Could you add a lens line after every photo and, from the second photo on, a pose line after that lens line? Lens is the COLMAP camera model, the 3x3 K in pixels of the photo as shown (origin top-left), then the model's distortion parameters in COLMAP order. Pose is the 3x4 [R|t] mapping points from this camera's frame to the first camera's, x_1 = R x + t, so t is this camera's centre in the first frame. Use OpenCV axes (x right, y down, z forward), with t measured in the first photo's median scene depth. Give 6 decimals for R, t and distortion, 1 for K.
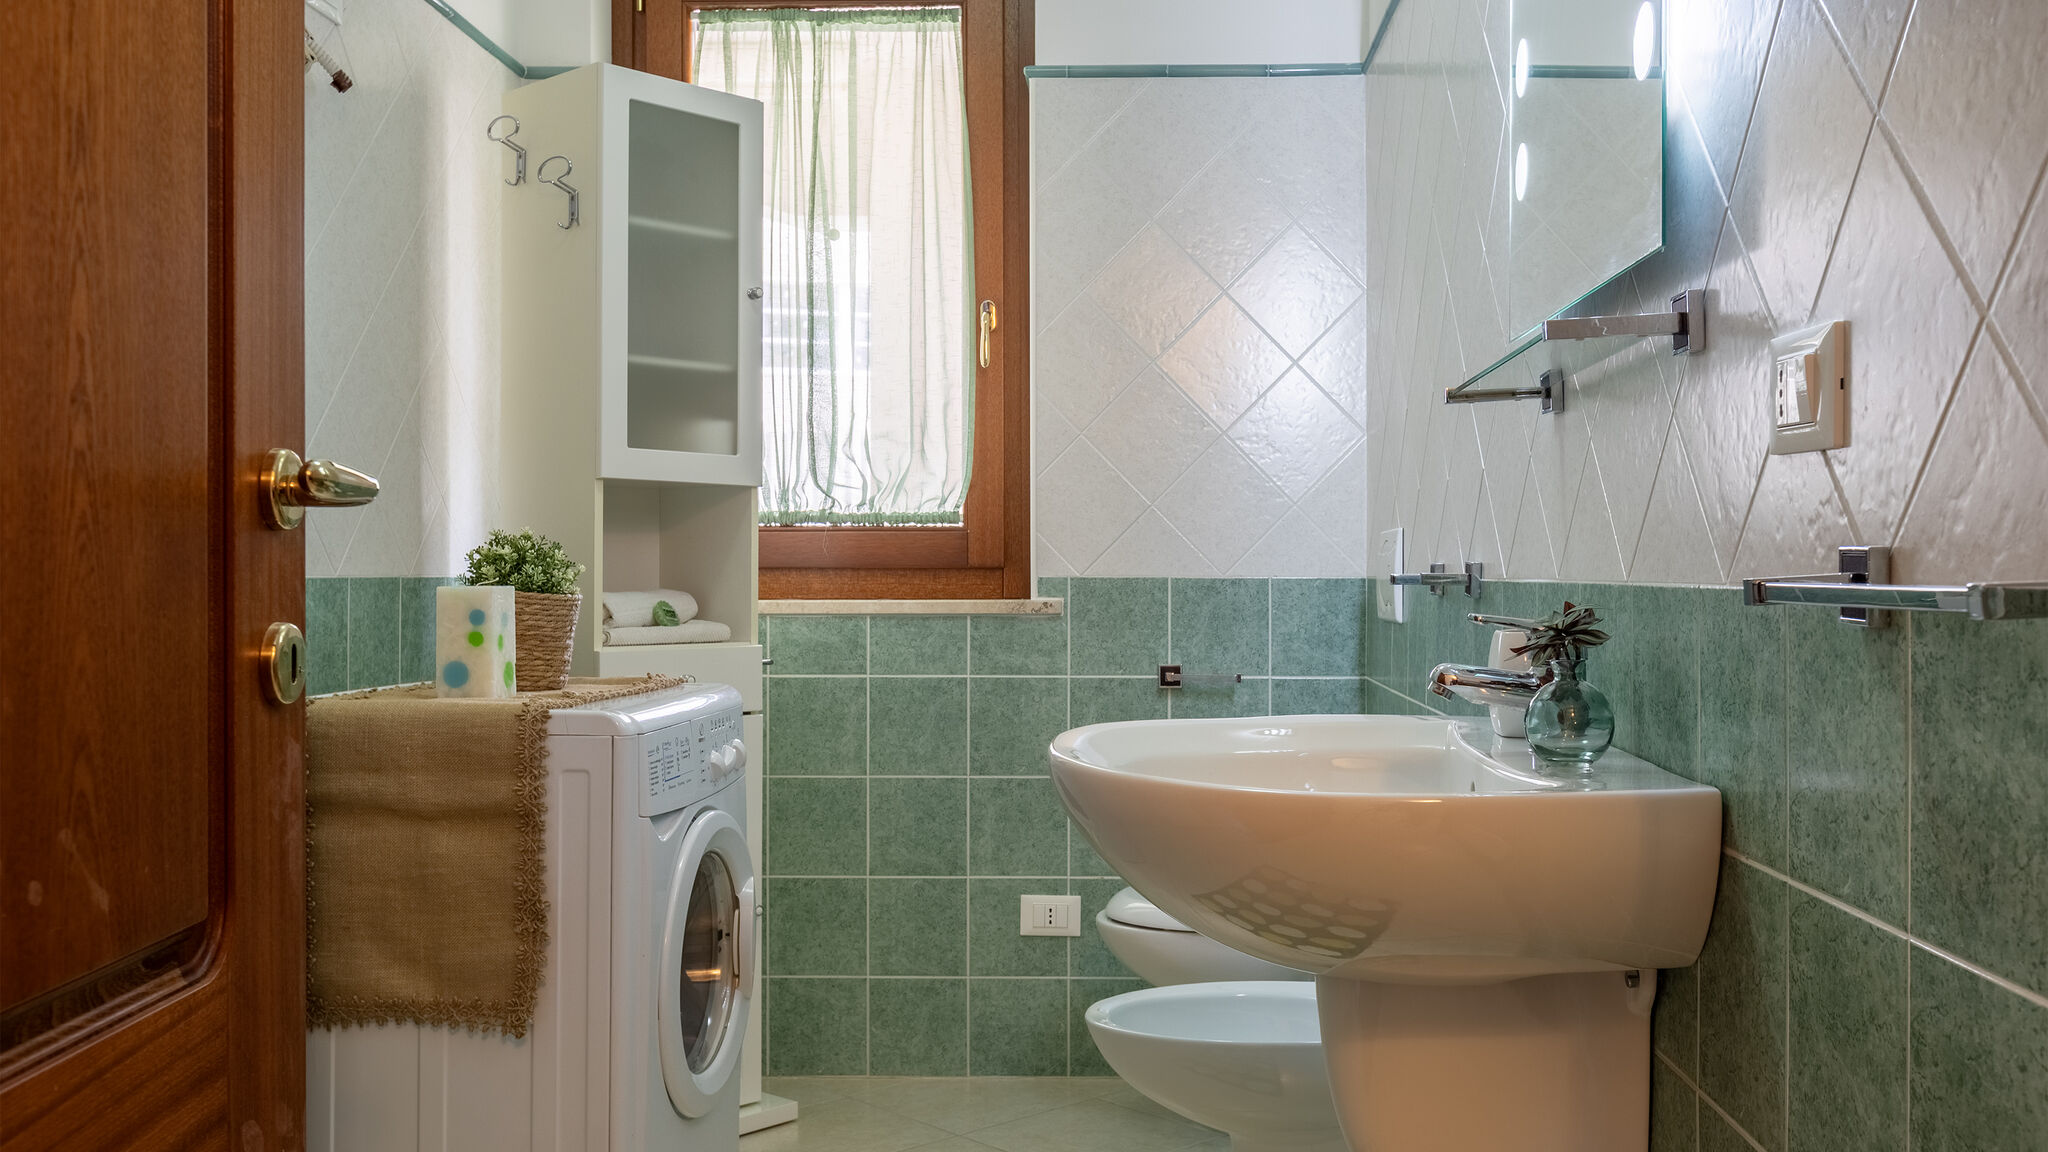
lens RADIAL K [[1664.1, 0, 1024.0], [0, 1664.1, 576.0], [0, 0, 1]] dist [0.013531, 0.001644]
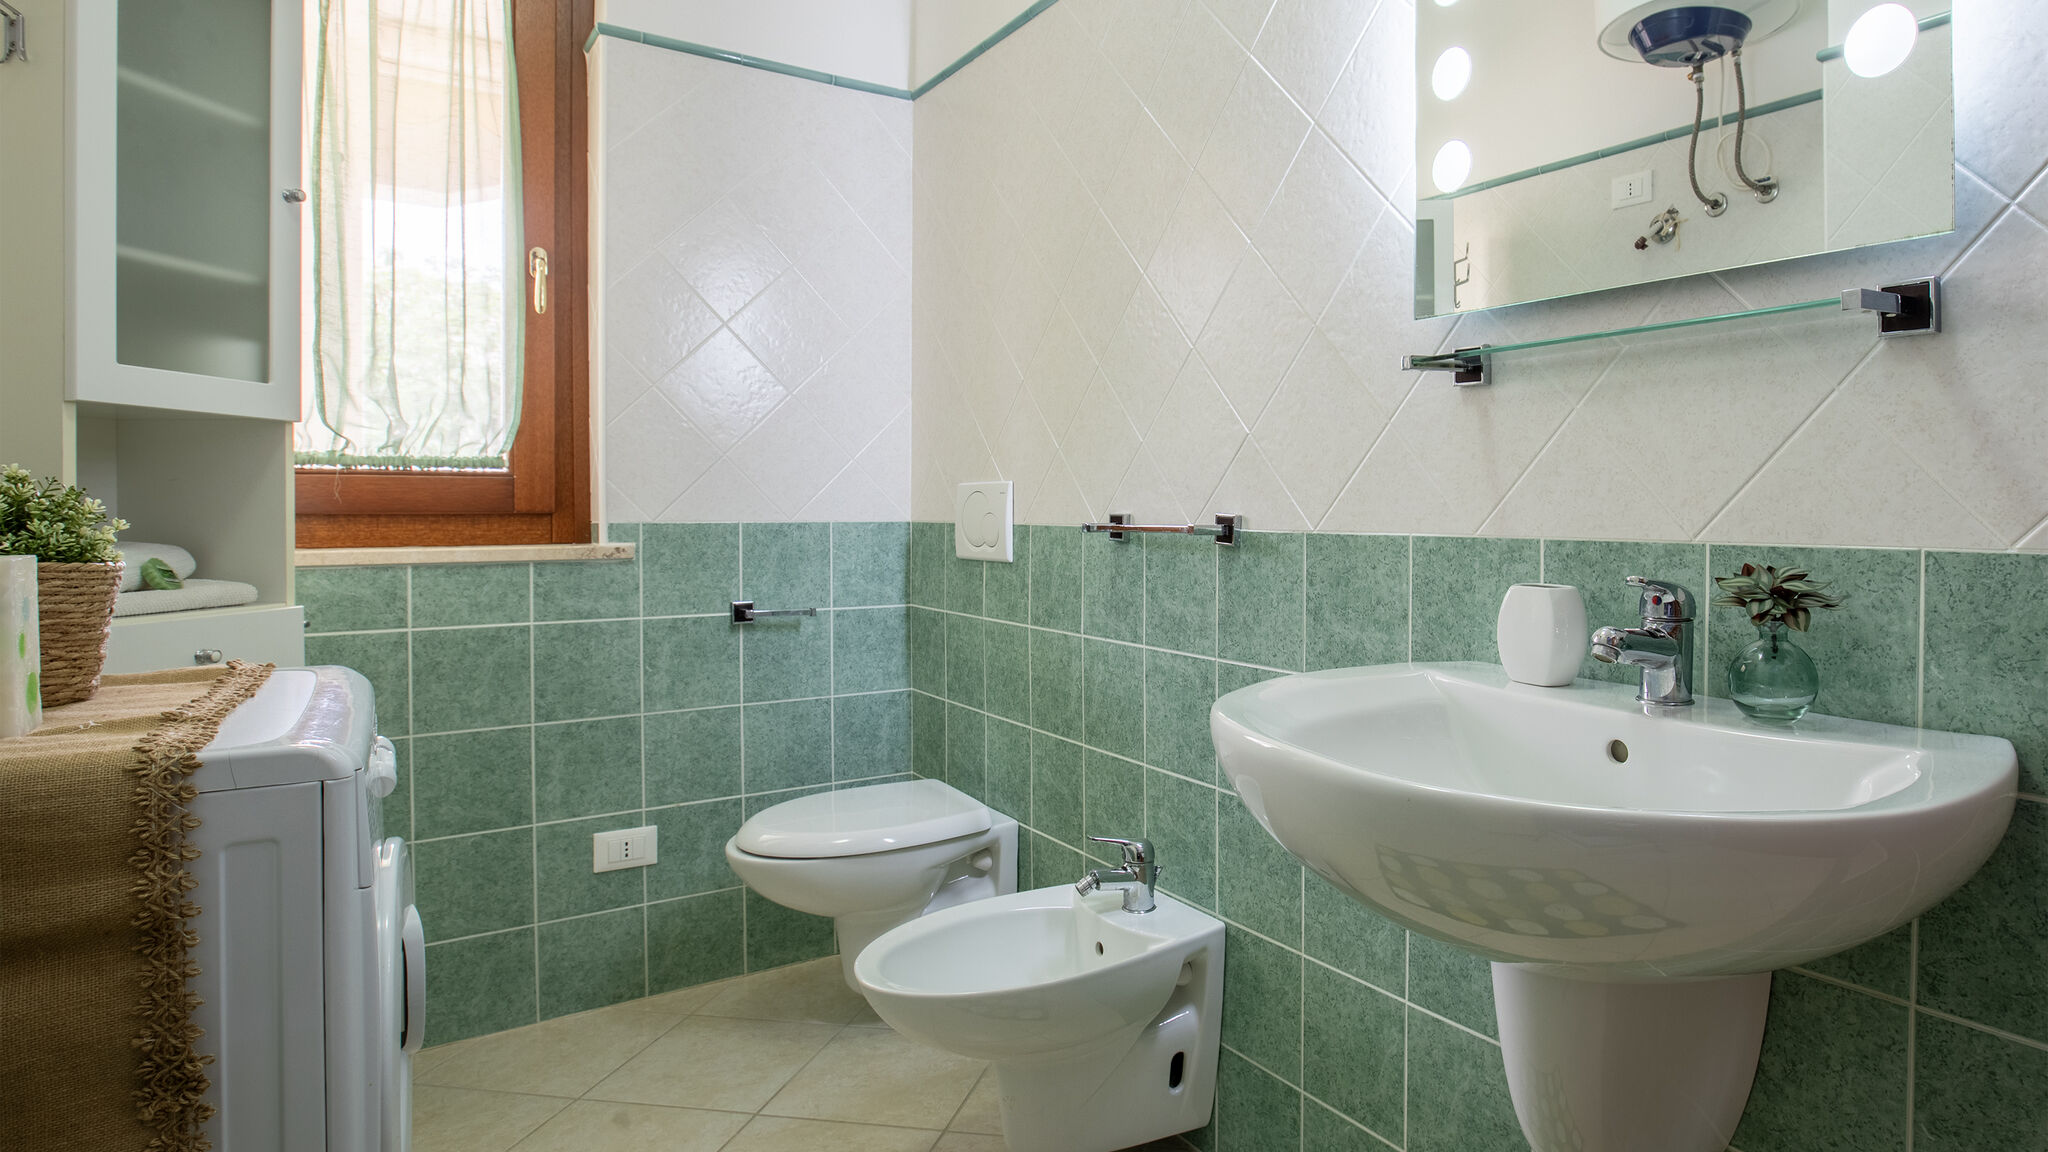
lens RADIAL K [[1054.5, 0, 1024.8], [0, 1054.5, 522.0], [0, 0, 1]] dist [-0.022310, 0.000796]
pose [[0.792969, -0.009574, 0.609187, -0.182650], [0.000857, 0.999893, 0.014598, -0.009263], [-0.609262, -0.011054, 0.792892, 0.330290]]
